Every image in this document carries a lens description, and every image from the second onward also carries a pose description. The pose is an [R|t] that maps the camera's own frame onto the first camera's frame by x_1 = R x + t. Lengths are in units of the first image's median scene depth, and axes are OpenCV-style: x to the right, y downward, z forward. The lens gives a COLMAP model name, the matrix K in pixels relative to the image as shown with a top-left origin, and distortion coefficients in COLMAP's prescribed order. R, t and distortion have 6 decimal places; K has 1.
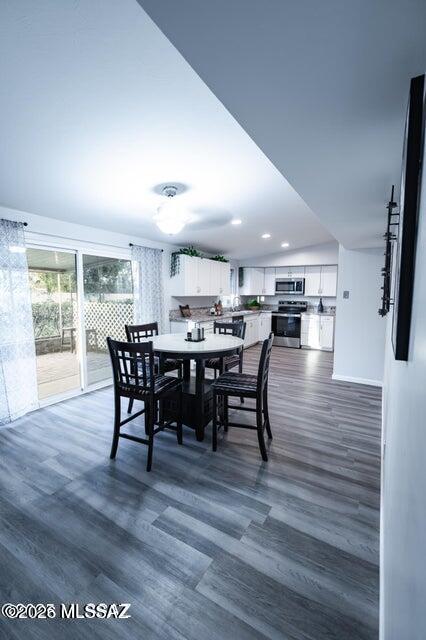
lens RADIAL K [[285.7, 0, 213.0], [0, 285.7, 320.0], [0, 0, 1]] dist [-0.000583, 0.000011]
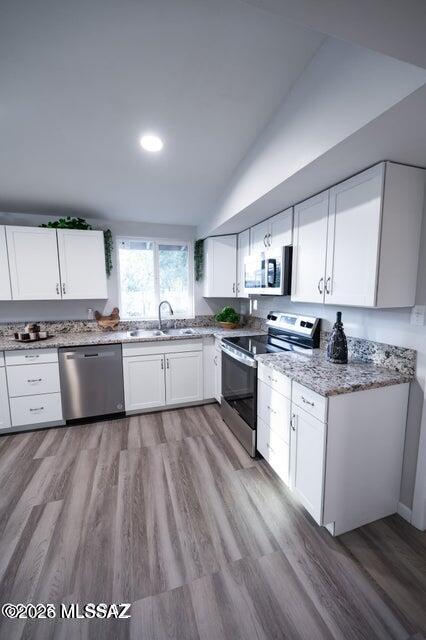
lens RADIAL K [[258.5, 0, 214.5], [0, 258.5, 320.2], [0, 0, 1]] dist [-0.000260, -0.000061]
pose [[0.754741, 0.066876, -0.652605, 0.446796], [-0.053583, 0.997751, 0.040275, -0.071243], [0.653831, 0.004571, 0.756627, 0.729407]]
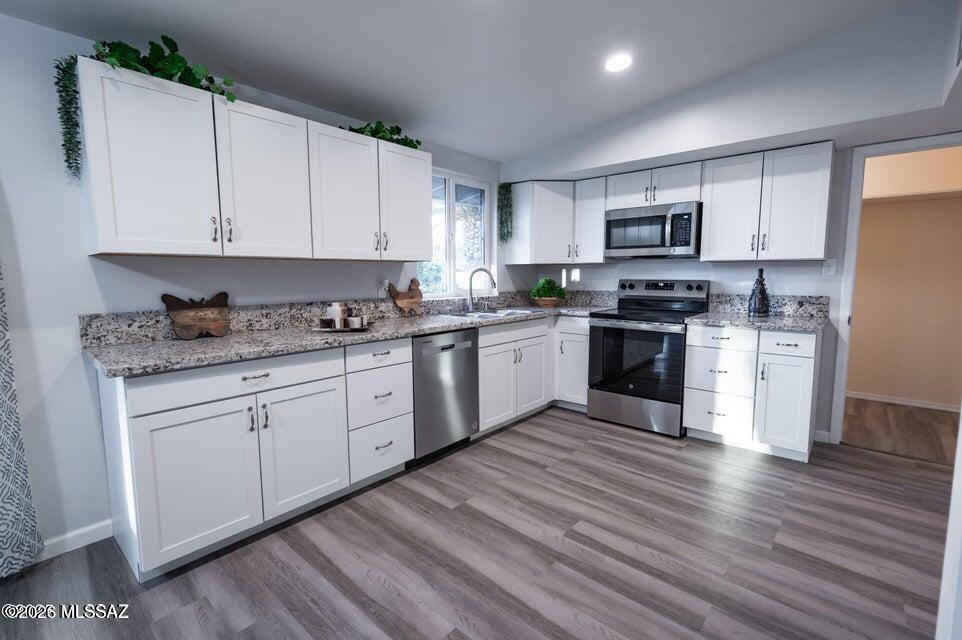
lens RADIAL K [[429.4, 0, 483.8], [0, 429.4, 319.4], [0, 0, 1]] dist [-0.000583, 0.000011]
pose [[0.983710, 0.007888, -0.179591, 0.179196], [-0.006593, 0.999948, 0.007806, -0.025993], [0.179644, -0.006495, 0.983710, 0.518977]]
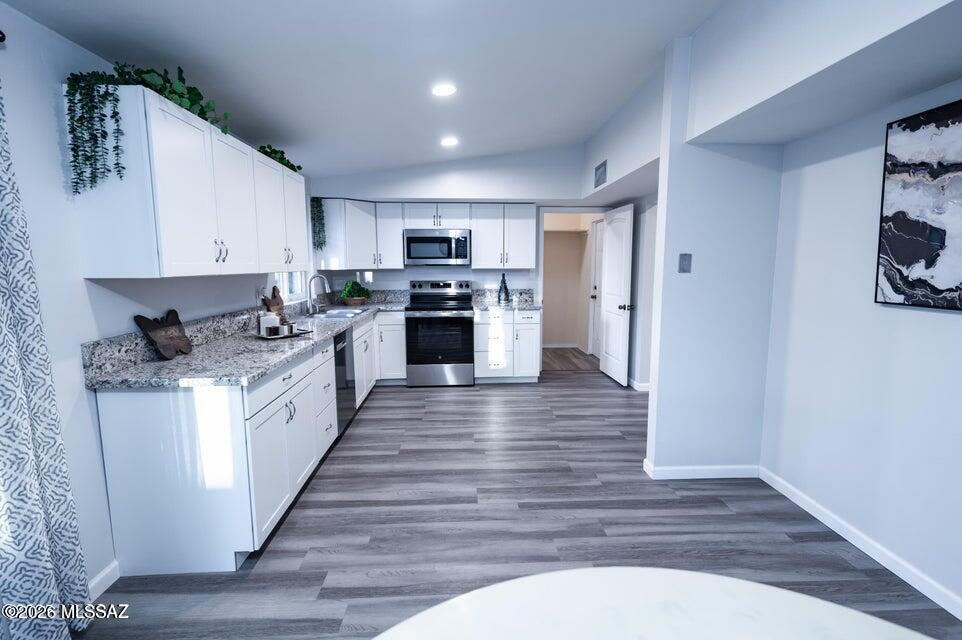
lens RADIAL K [[442.2, 0, 481.0], [0, 442.2, 320.0], [0, 0, 1]] dist [-0.002928, 0.000061]
pose [[0.833340, -0.079405, 0.547028, -0.059994], [0.063948, 0.996833, 0.047279, -0.035749], [-0.549050, -0.004418, 0.835778, 0.404735]]
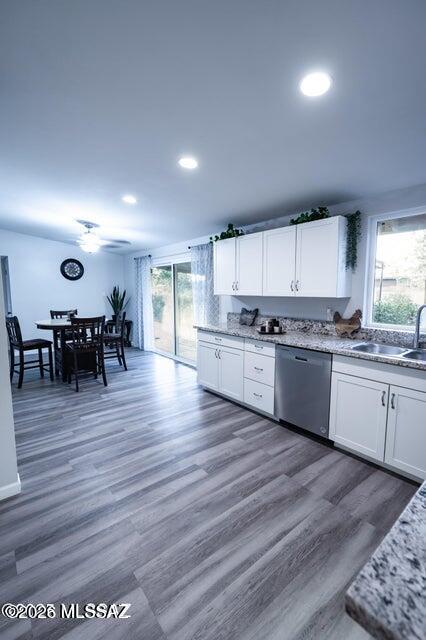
lens RADIAL K [[285.7, 0, 213.0], [0, 285.7, 320.0], [0, 0, 1]] dist [-0.000583, 0.000011]
pose [[-0.344134, 0.093682, -0.934235, 0.454573], [-0.092286, 0.986817, 0.132949, -0.084977], [0.934374, 0.131969, -0.330952, 0.902250]]
